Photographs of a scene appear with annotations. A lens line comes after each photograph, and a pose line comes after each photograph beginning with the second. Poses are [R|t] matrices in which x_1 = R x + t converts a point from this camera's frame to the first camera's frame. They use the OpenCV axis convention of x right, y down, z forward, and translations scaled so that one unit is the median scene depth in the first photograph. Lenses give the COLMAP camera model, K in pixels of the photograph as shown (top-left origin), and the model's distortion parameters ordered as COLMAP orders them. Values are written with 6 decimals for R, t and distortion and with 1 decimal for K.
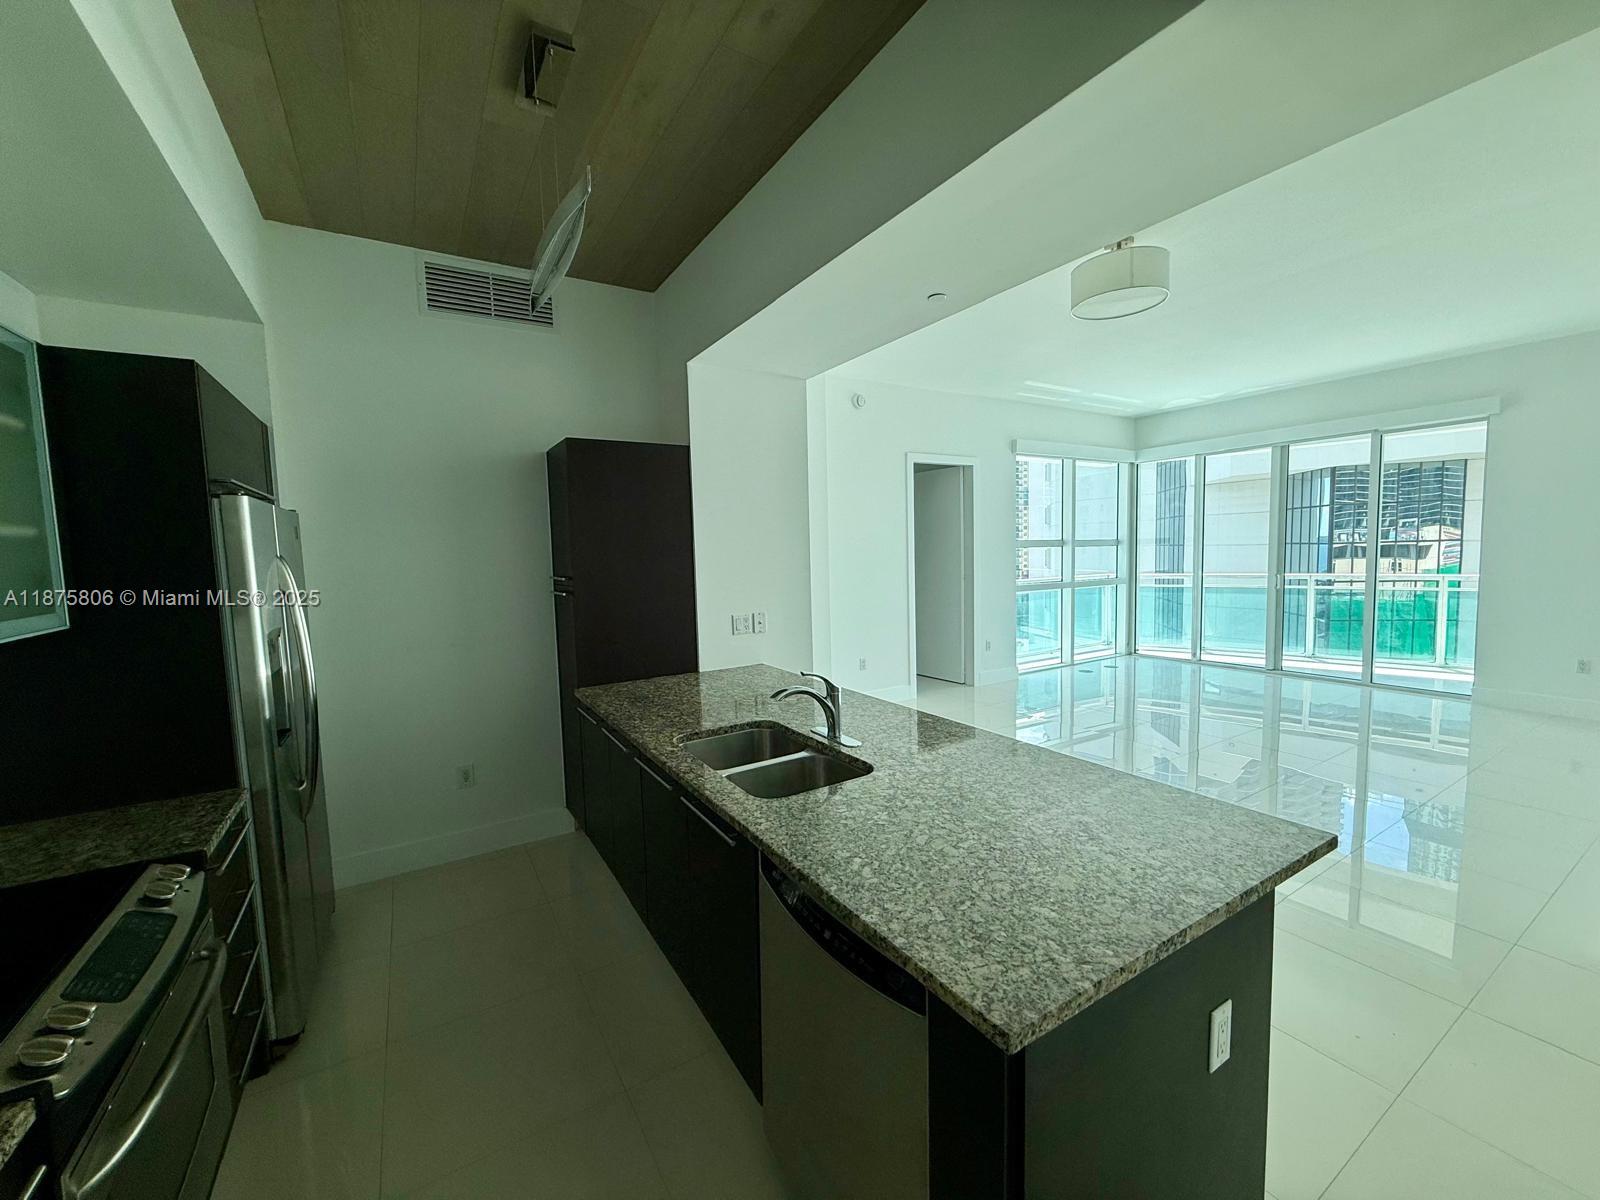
lens RADIAL K [[638.8, 0, 794.1], [0, 638.8, 602.8], [0, 0, 1]] dist [-0.001901, -0.000314]
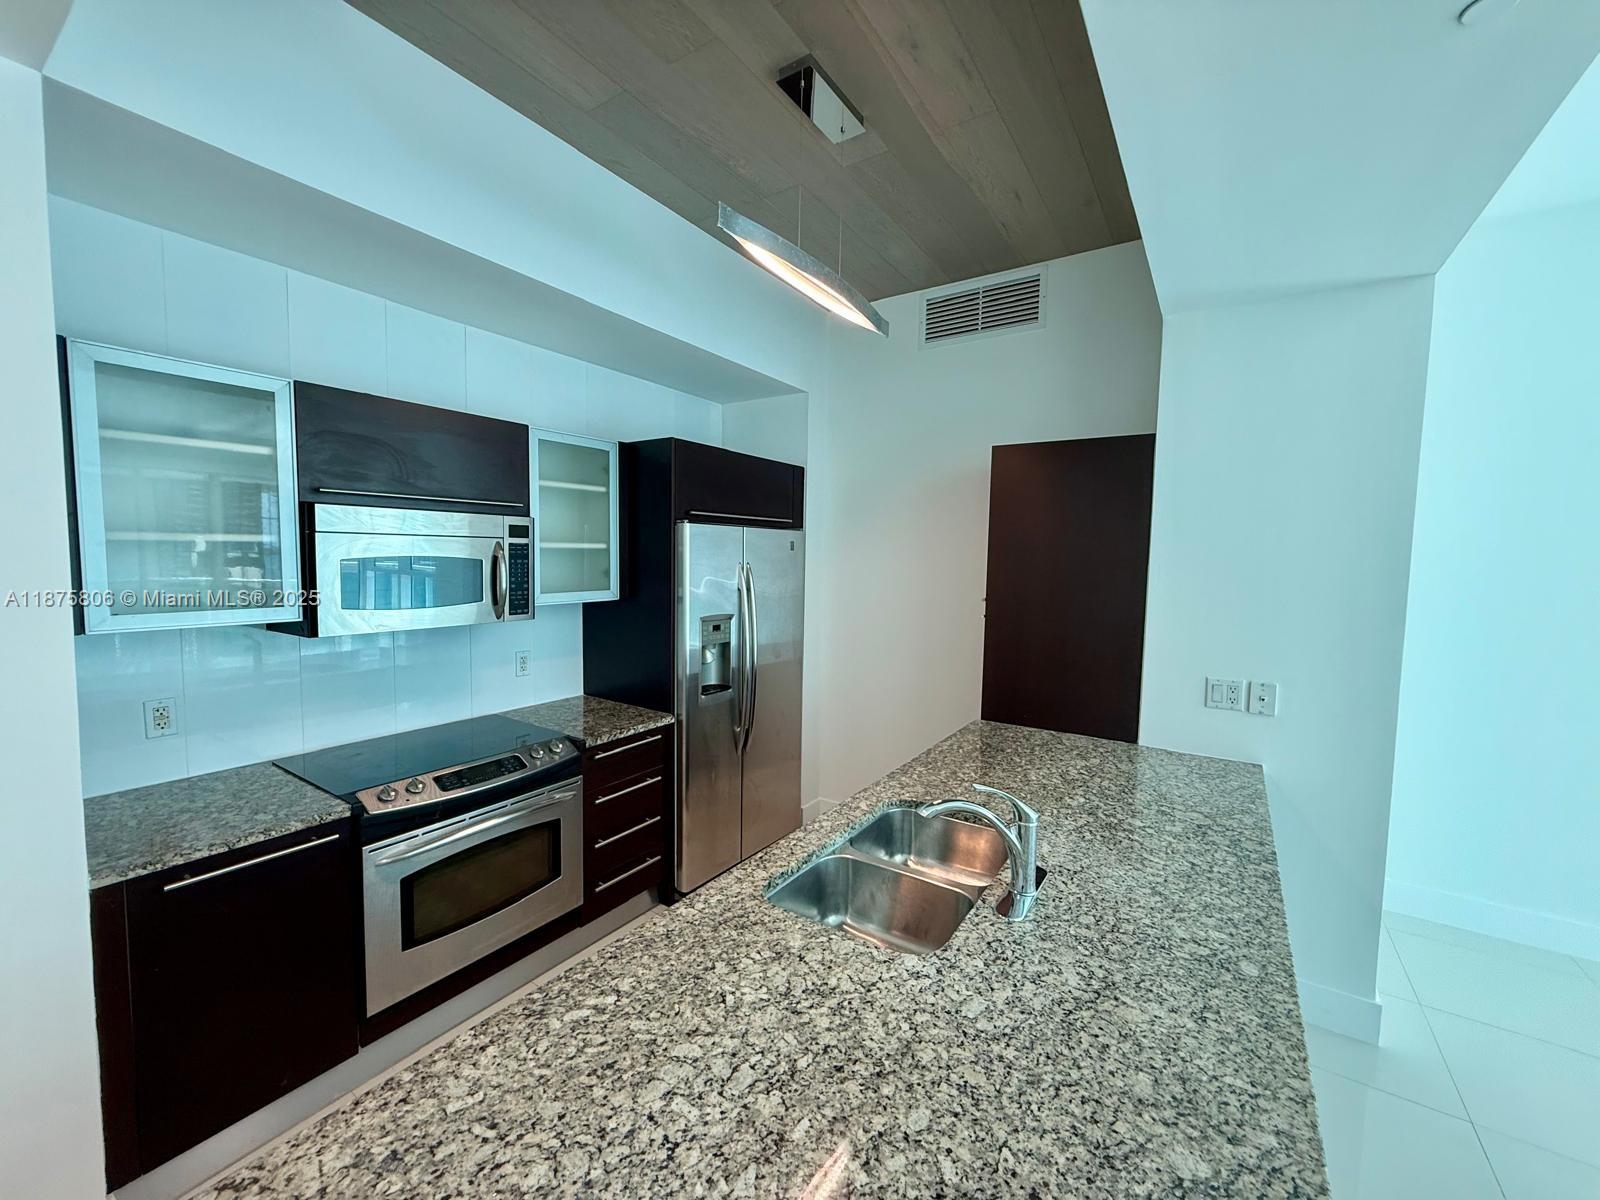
lens RADIAL K [[638.8, 0, 793.7], [0, 638.8, 595.5], [0, 0, 1]] dist [-0.001901, -0.000314]
pose [[0.411572, 0.090840, -0.906839, 0.329451], [-0.107810, 0.992887, 0.050530, -0.054044], [0.904978, 0.076970, 0.418438, 0.332367]]
